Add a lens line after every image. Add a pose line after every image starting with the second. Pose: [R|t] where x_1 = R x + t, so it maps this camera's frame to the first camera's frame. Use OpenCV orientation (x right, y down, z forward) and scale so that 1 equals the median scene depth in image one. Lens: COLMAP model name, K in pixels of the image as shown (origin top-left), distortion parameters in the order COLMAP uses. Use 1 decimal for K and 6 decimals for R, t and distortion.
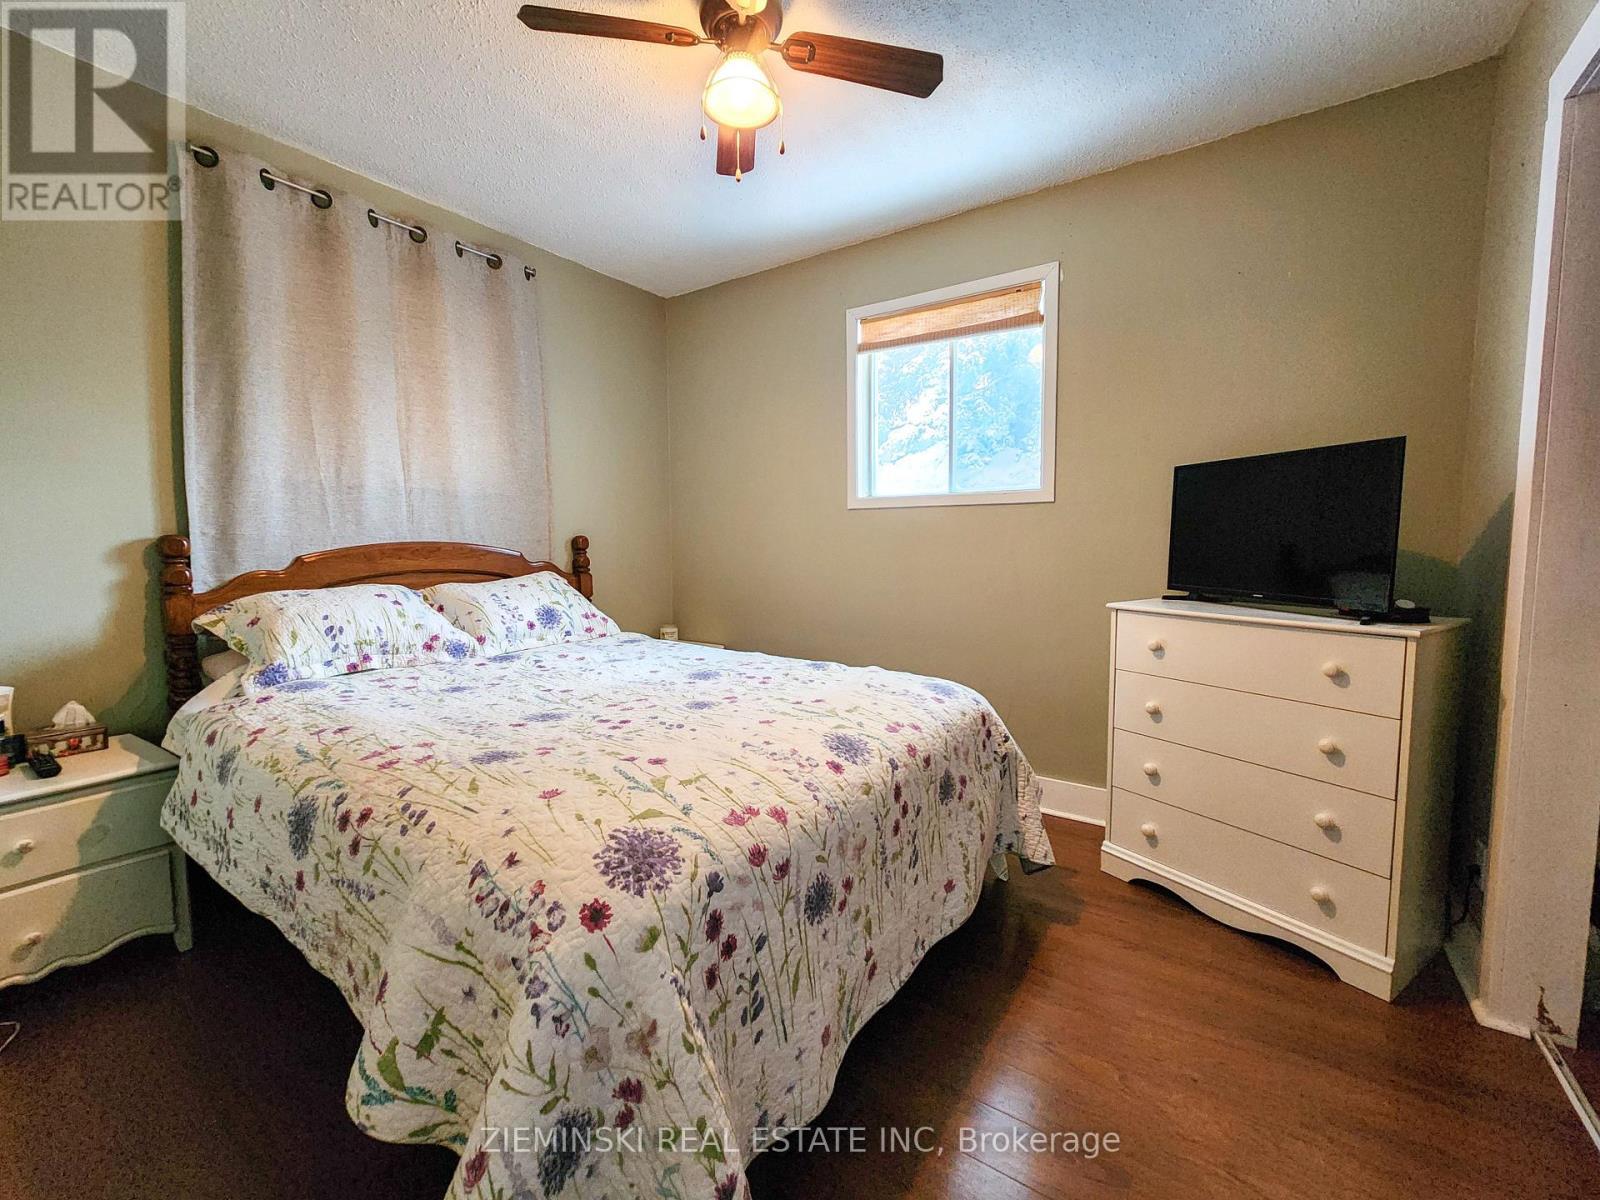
lens RADIAL K [[683.6, 0, 803.7], [0, 683.6, 597.2], [0, 0, 1]] dist [0.010155, 0.000203]
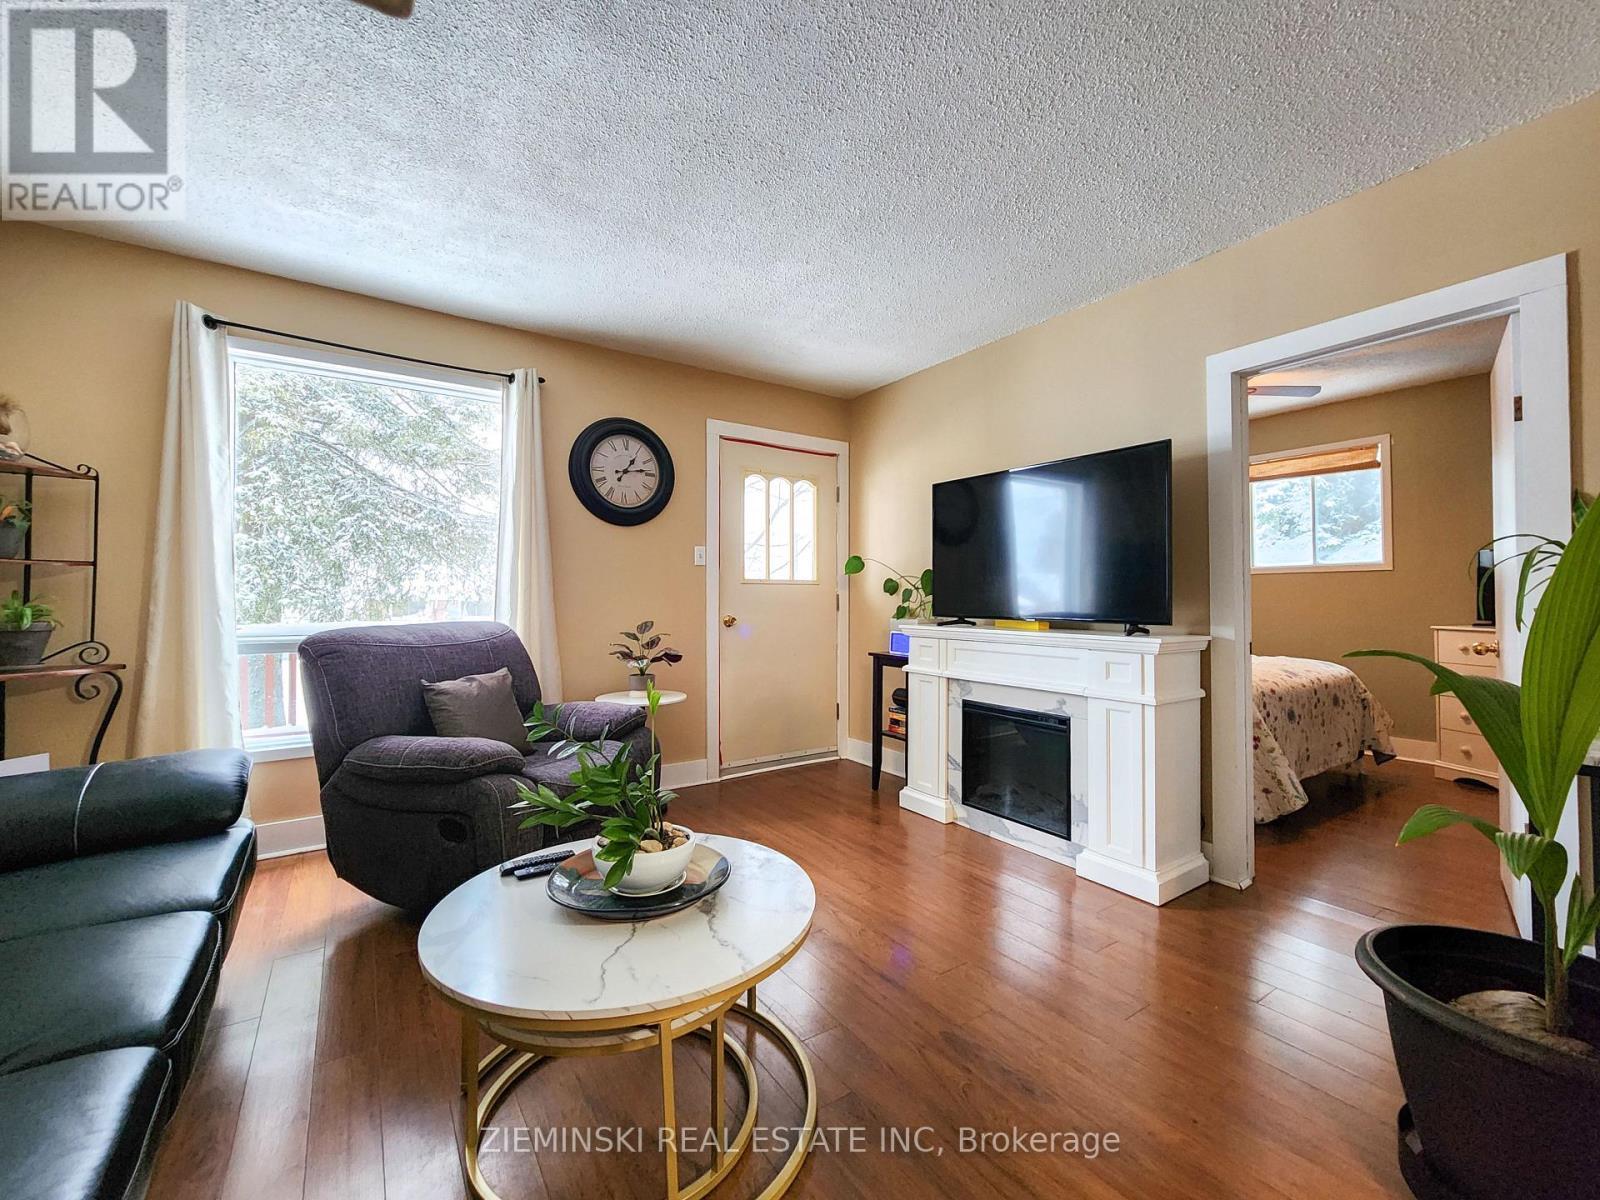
lens RADIAL K [[683.6, 0, 796.6], [0, 683.6, 593.3], [0, 0, 1]] dist [0.010155, 0.000203]
pose [[0.929959, -0.004887, -0.367632, -0.458361], [-0.025942, 0.996547, -0.078870, 0.112588], [0.366748, 0.082883, 0.926621, -1.346976]]
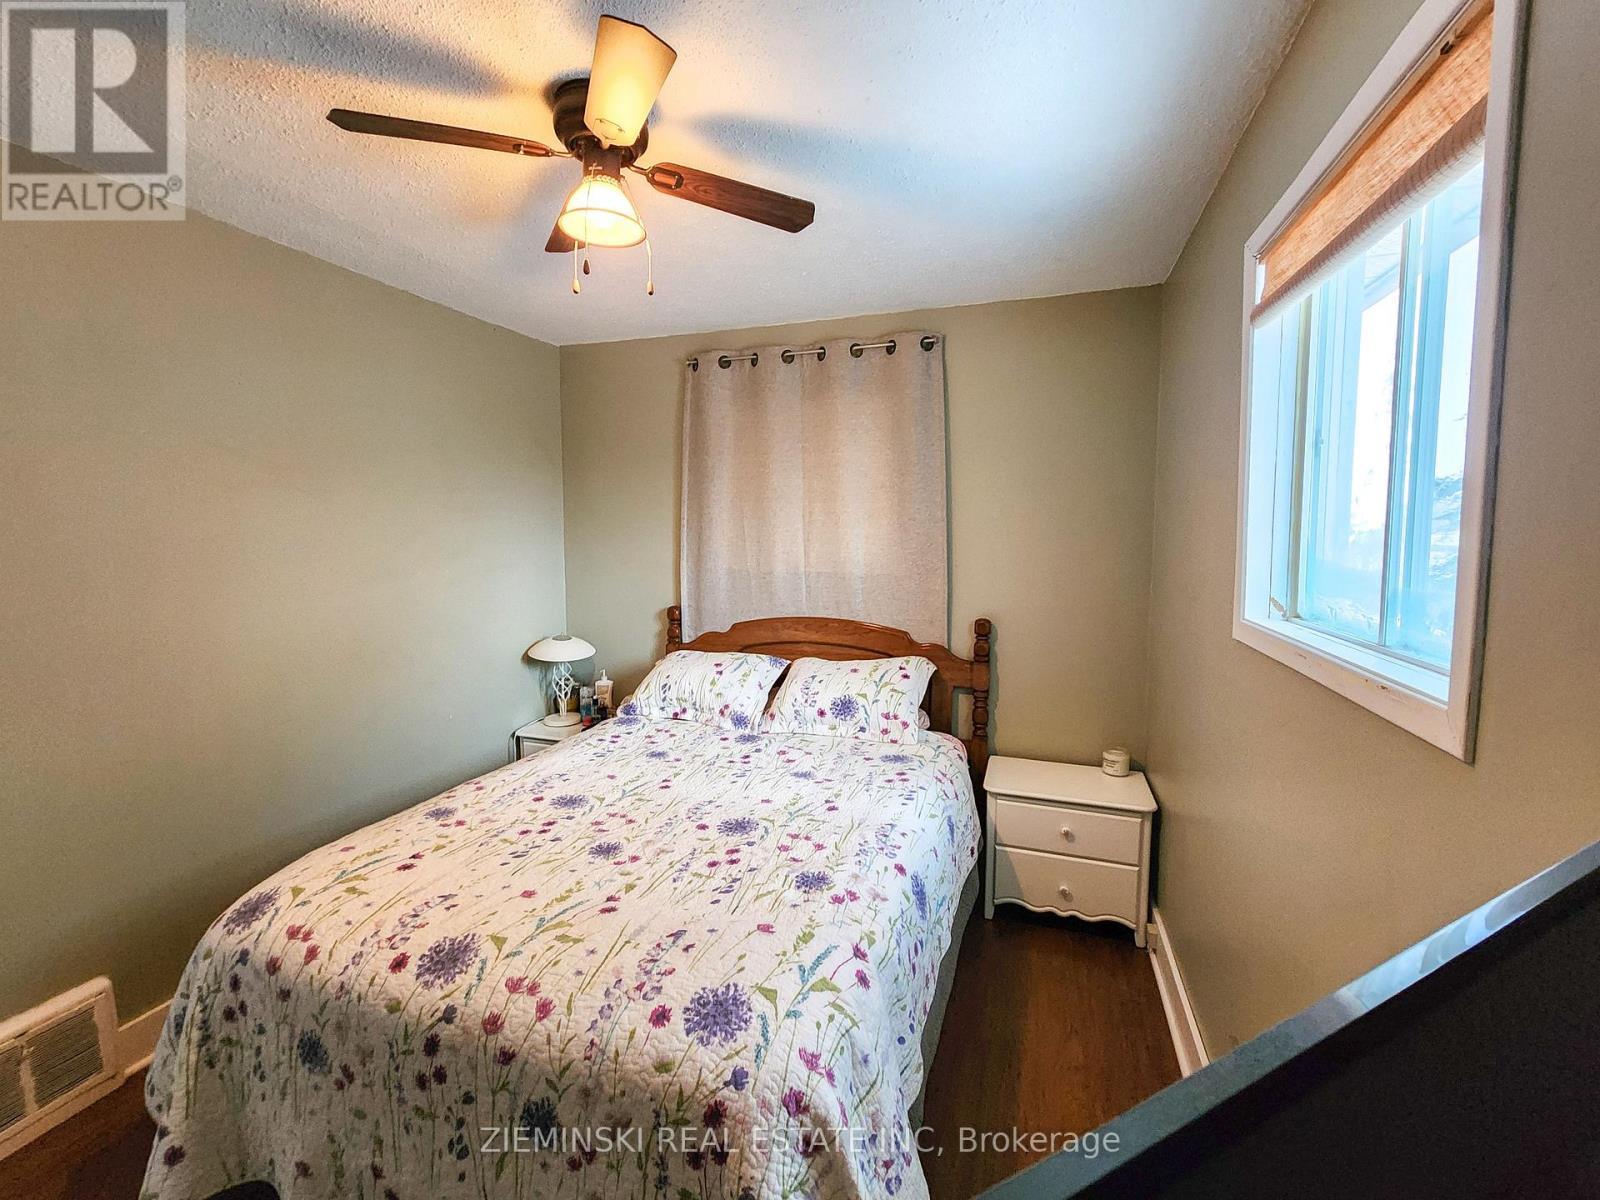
lens RADIAL K [[683.6, 0, 750.8], [0, 683.6, 598.6], [0, 0, 1]] dist [0.010155, 0.000203]
pose [[0.228163, 0.096937, -0.968785, 0.675610], [-0.077918, 0.993658, 0.081075, -0.247988], [0.970500, 0.056987, 0.234269, 0.776690]]
